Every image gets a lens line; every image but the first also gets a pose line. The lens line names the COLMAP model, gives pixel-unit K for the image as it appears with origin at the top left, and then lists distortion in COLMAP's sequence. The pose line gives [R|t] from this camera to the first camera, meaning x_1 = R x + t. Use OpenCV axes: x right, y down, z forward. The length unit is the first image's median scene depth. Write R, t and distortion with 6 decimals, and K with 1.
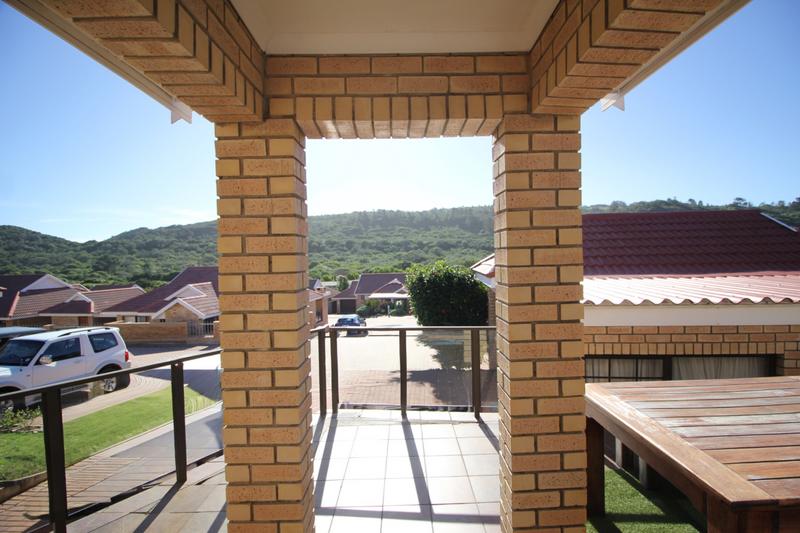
lens RADIAL K [[369.7, 0, 405.2], [0, 369.7, 267.0], [0, 0, 1]] dist [-0.001430, -0.000228]
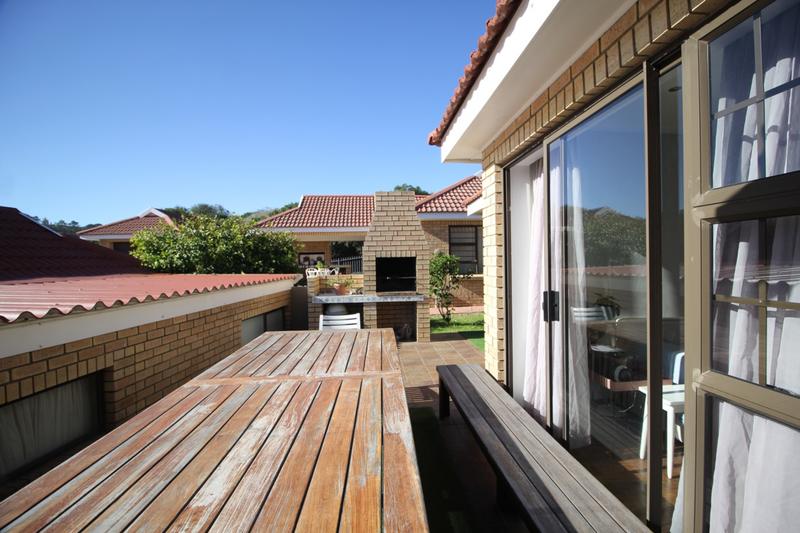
lens RADIAL K [[369.7, 0, 405.2], [0, 369.7, 267.0], [0, 0, 1]] dist [-0.001430, -0.000228]
pose [[-0.053424, 0.012229, 0.998497, 0.115408], [0.035802, 0.999306, -0.010323, 0.036189], [-0.997930, 0.035197, -0.053825, 0.350133]]
